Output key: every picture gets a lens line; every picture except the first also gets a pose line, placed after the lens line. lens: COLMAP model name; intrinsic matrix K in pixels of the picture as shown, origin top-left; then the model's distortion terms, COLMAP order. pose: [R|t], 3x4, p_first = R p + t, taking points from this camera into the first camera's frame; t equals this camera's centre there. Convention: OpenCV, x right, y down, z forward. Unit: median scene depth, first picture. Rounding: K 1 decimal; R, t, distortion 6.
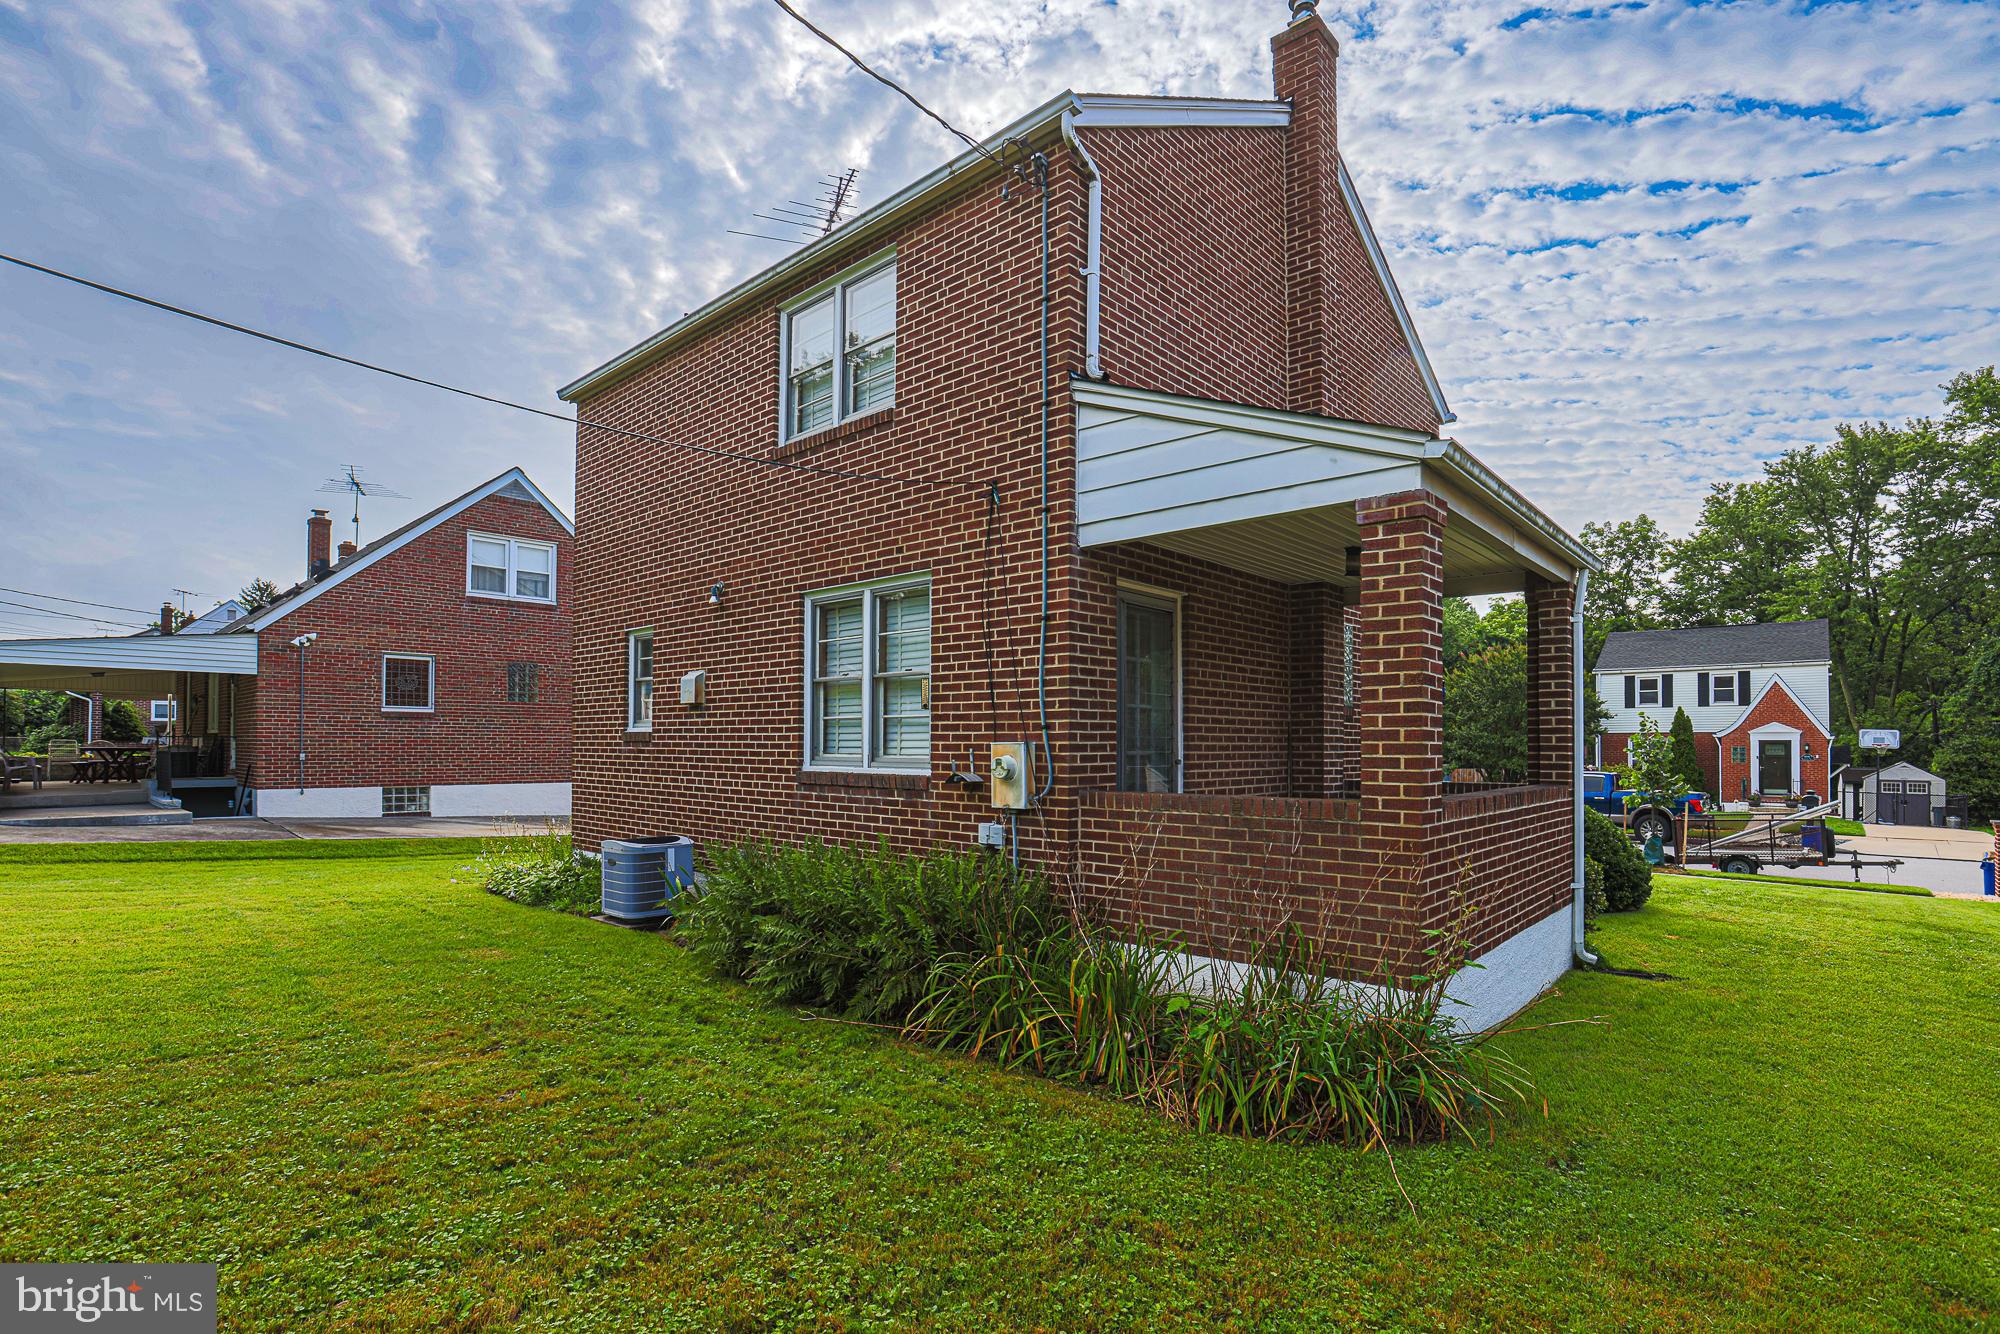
lens RADIAL K [[943.9, 0, 1039.9], [0, 943.9, 735.4], [0, 0, 1]] dist [-0.010472, 0.000569]
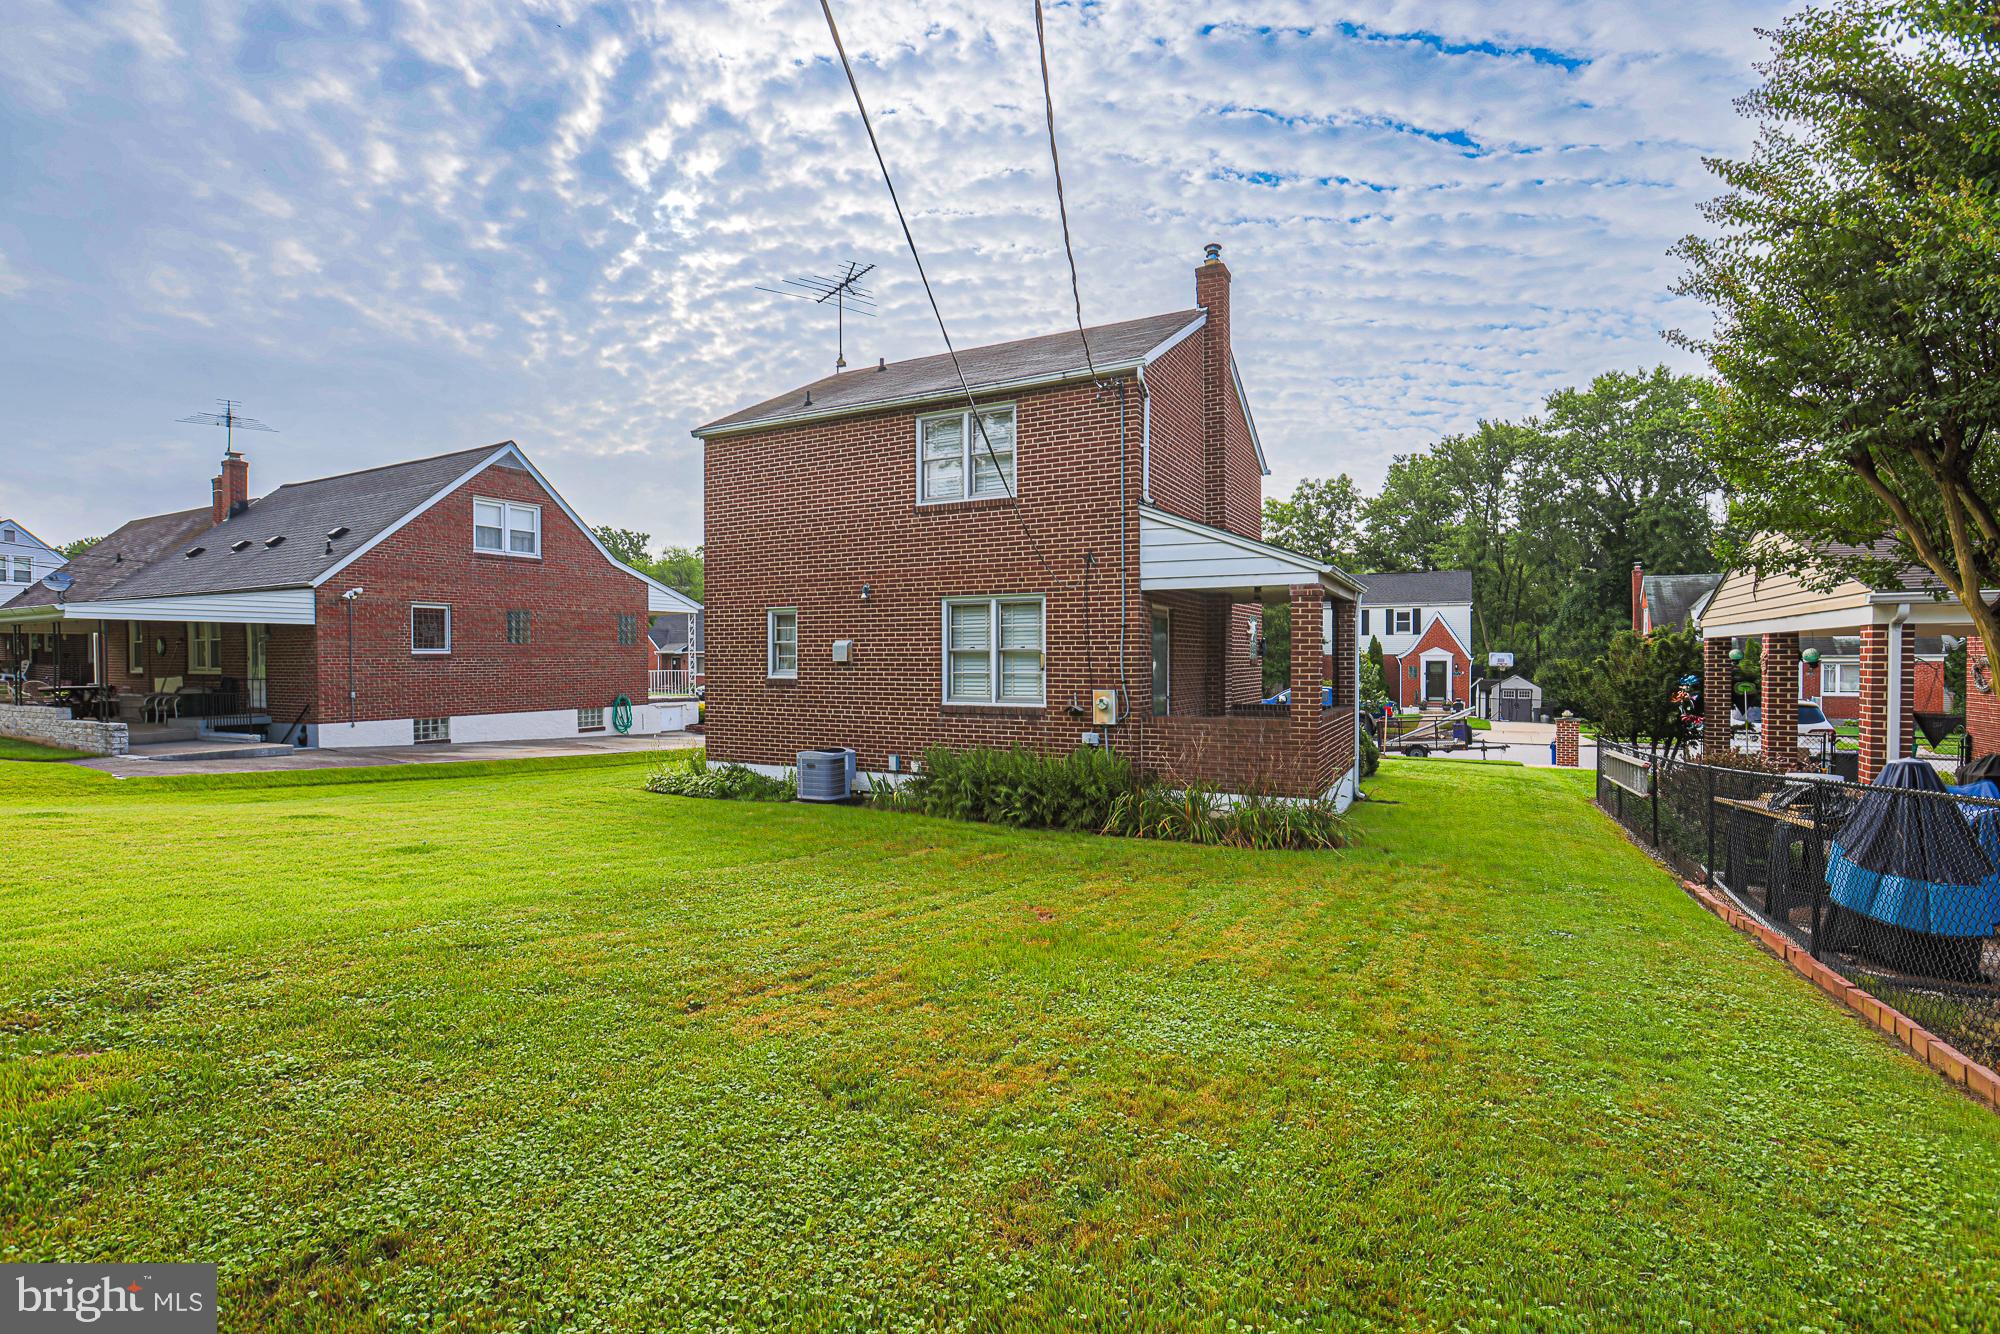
lens RADIAL K [[923.9, 0, 1041.8], [0, 923.9, 671.2], [0, 0, 1]] dist [-0.015161, 0.000067]
pose [[0.965536, -0.008803, 0.260122, -0.204956], [0.002750, 0.999717, 0.023624, -0.024182], [-0.260256, -0.022095, 0.965287, -0.247995]]
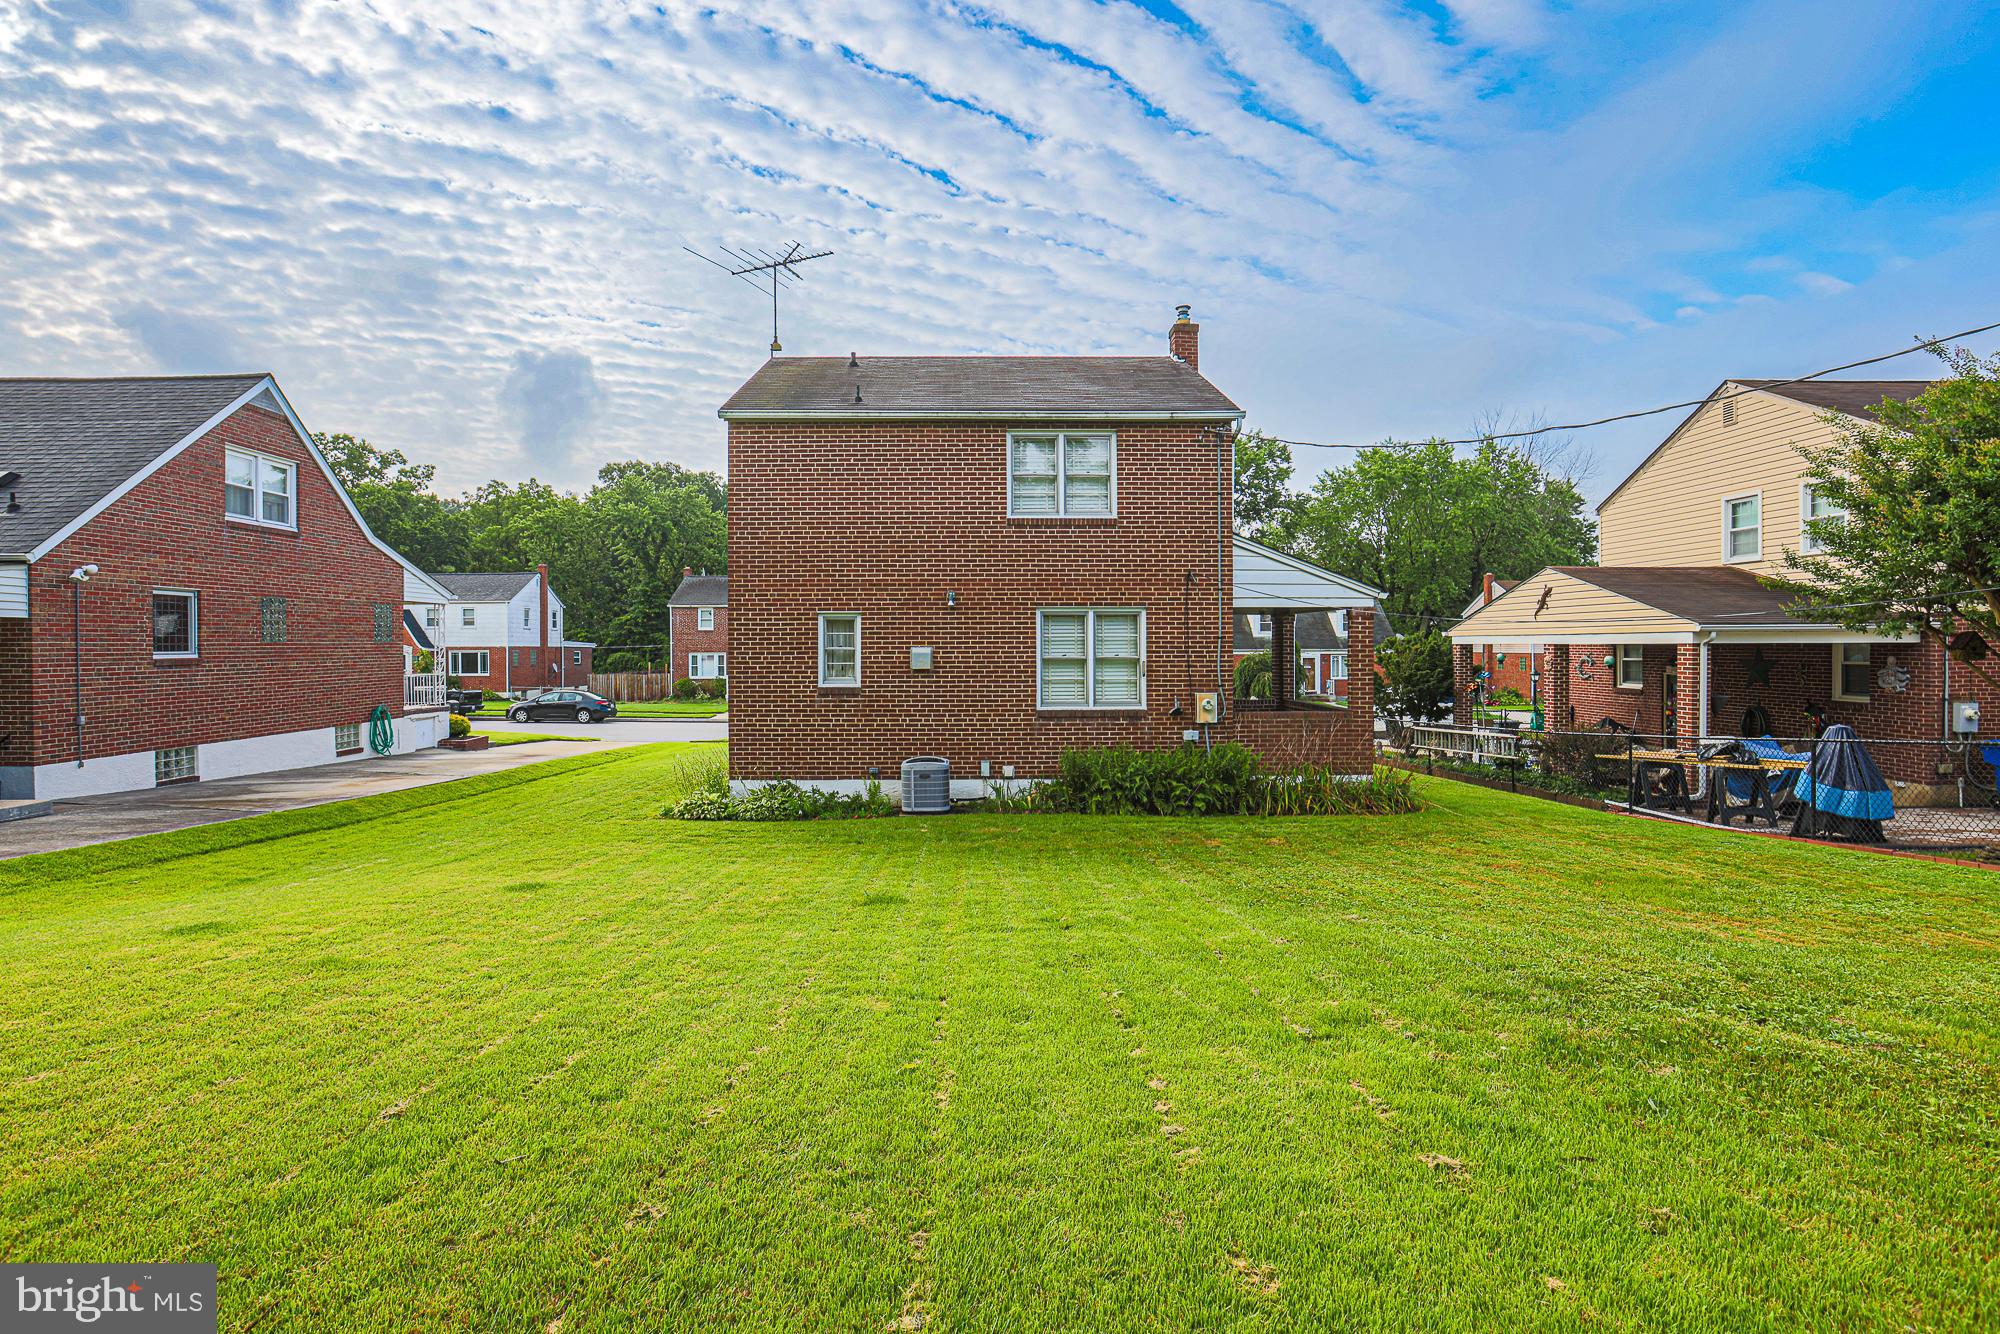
lens RADIAL K [[898.7, 0, 1006.0], [0, 898.7, 649.6], [0, 0, 1]] dist [-0.014448, 0.000170]
pose [[0.727441, -0.007677, 0.686127, -0.578640], [-0.002197, 0.999906, 0.013518, -0.038795], [-0.686166, -0.011341, 0.727356, -0.065470]]
